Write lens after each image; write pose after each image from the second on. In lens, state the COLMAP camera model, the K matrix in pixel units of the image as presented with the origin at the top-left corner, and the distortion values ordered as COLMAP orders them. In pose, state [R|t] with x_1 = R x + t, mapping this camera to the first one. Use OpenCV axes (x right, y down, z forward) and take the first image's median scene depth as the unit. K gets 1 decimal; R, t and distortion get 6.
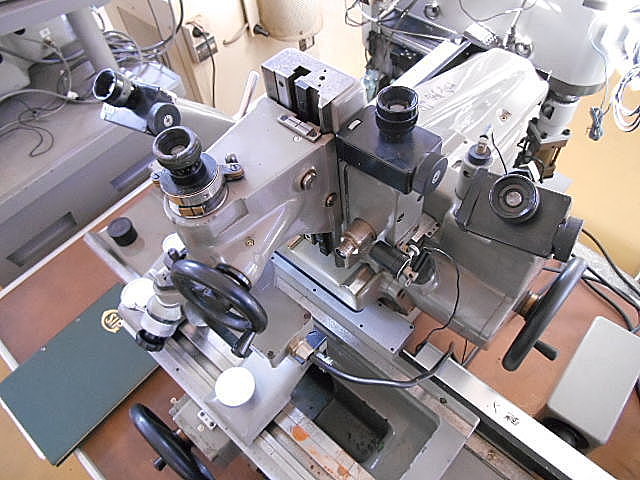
lens RADIAL K [[488.9, 0, 324.5], [0, 488.9, 240.6], [0, 0, 1]] dist [-0.033288, 0.006306]
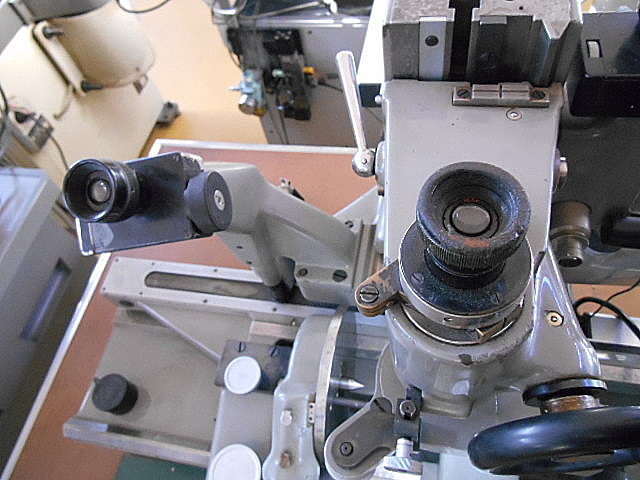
lens RADIAL K [[492.4, 0, 321.0], [0, 492.4, 231.9], [0, 0, 1]] dist [-0.024243, 0.001921]
pose [[0.857252, -0.462928, 0.225426, -0.145649], [0.469256, 0.882617, 0.028028, -0.069362], [-0.211940, 0.081756, 0.973857, 0.169122]]
